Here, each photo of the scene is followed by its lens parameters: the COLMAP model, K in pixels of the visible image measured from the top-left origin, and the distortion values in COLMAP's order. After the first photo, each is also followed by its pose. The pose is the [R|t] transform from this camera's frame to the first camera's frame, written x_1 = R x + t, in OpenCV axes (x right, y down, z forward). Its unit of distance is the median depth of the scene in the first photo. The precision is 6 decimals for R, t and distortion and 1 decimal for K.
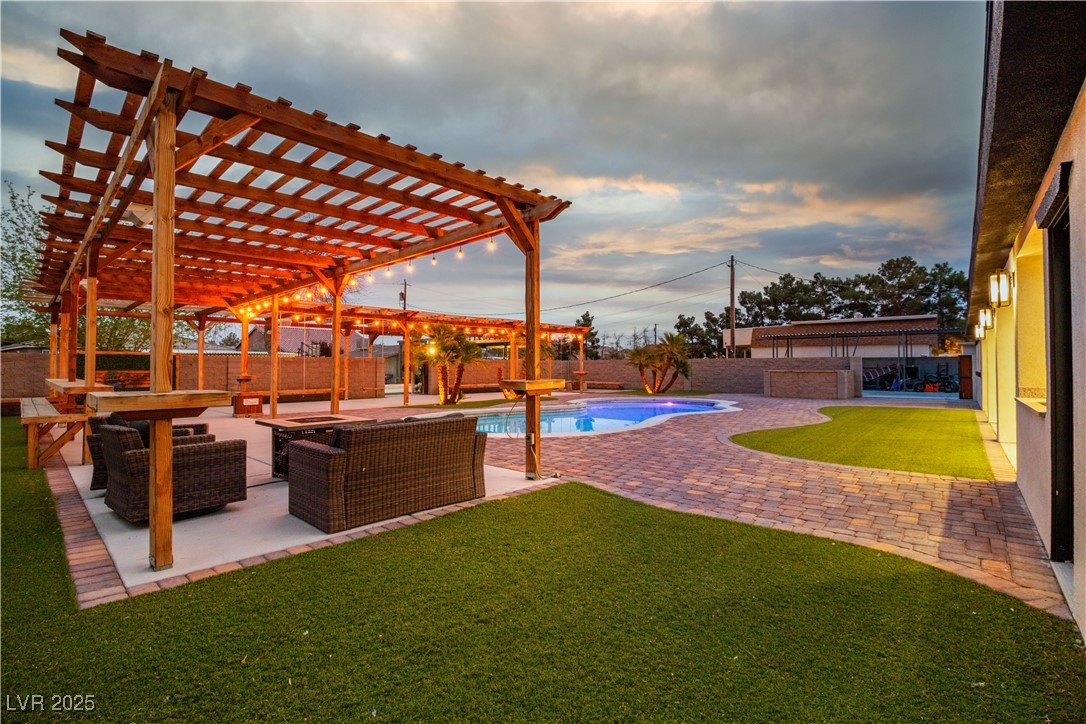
lens RADIAL K [[513.4, 0, 543.0], [0, 513.4, 362.0], [0, 0, 1]] dist [-0.010826, -0.000065]
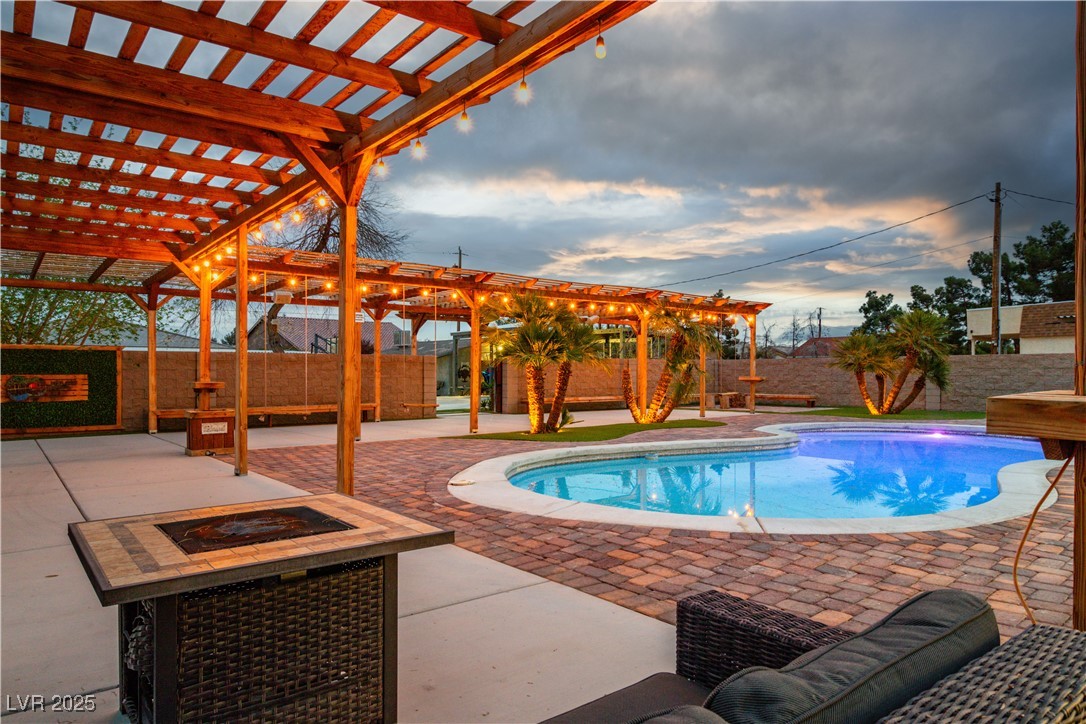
lens RADIAL K [[715.1, 0, 543.2], [0, 715.1, 383.6], [0, 0, 1]] dist [-0.003134, -0.000840]
pose [[0.989669, 0.001276, -0.143366, -0.058718], [0.002415, 0.999670, 0.025565, 0.005508], [0.143351, -0.025647, 0.989339, 0.165787]]
